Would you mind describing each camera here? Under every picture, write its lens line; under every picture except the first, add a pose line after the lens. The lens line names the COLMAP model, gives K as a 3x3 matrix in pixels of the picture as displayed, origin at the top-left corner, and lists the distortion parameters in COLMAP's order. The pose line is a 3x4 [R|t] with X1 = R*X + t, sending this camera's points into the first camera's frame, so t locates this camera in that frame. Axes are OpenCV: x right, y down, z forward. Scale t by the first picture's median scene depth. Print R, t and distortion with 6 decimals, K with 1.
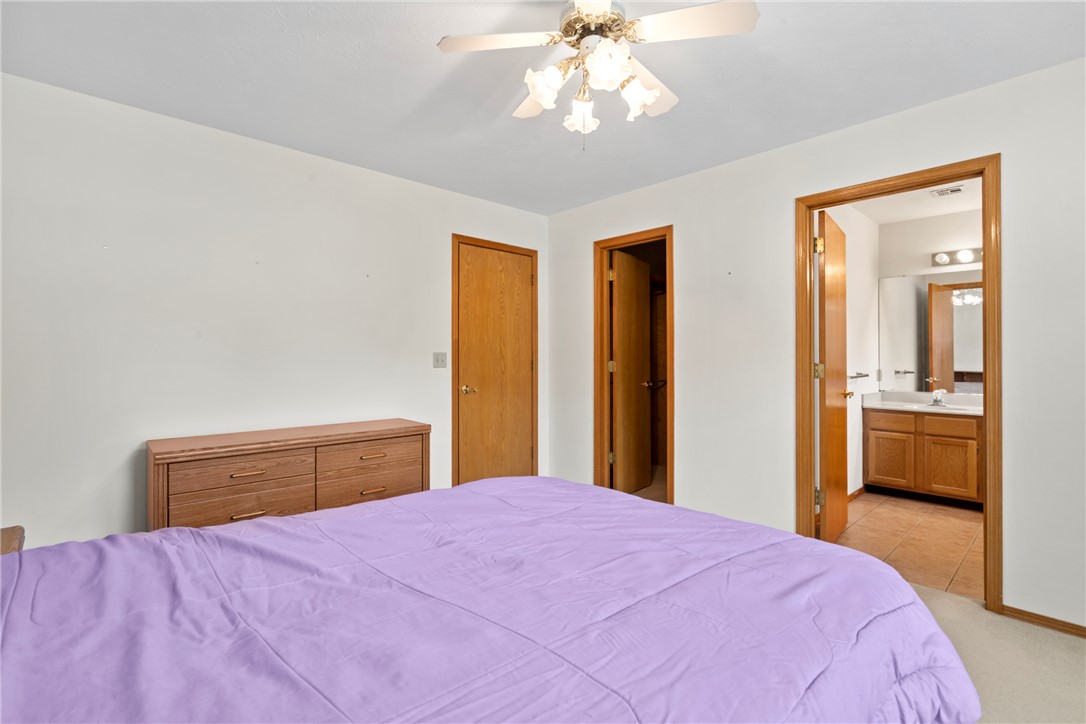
lens RADIAL K [[497.4, 0, 543.0], [0, 497.4, 356.4], [0, 0, 1]] dist [0.002474, 0.000945]
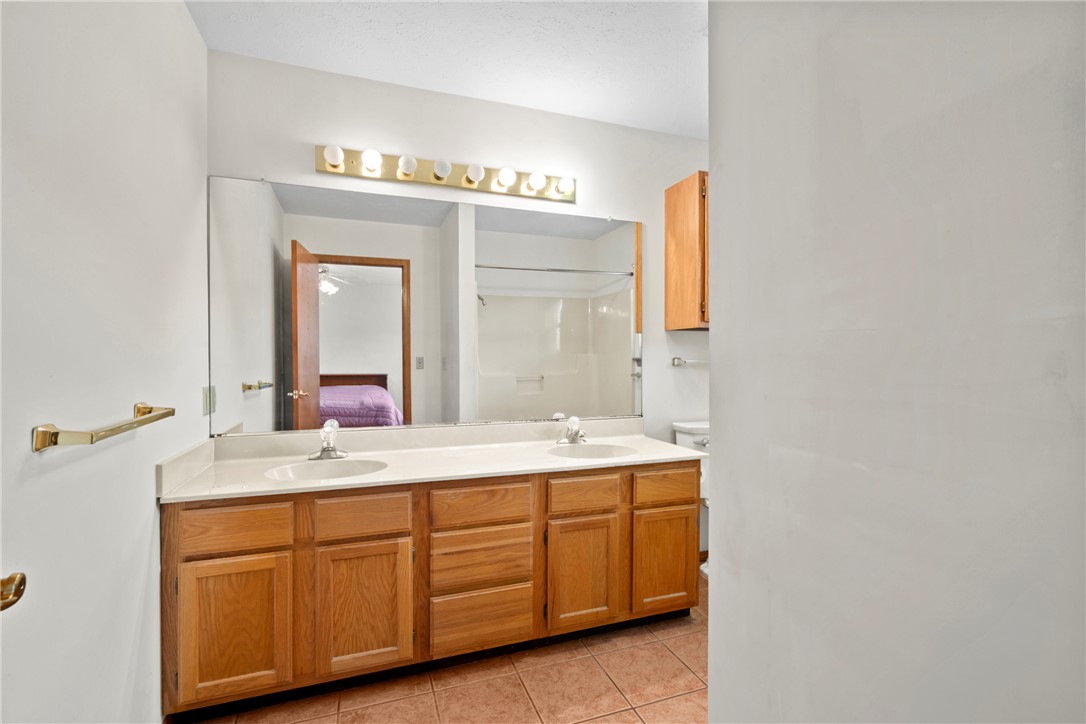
lens RADIAL K [[497.4, 0, 543.4], [0, 497.4, 358.0], [0, 0, 1]] dist [0.002474, 0.000945]
pose [[0.389806, -0.007939, 0.920863, 0.434344], [0.000516, 0.999965, 0.008402, -0.002543], [-0.920897, -0.002800, 0.389796, 0.627987]]
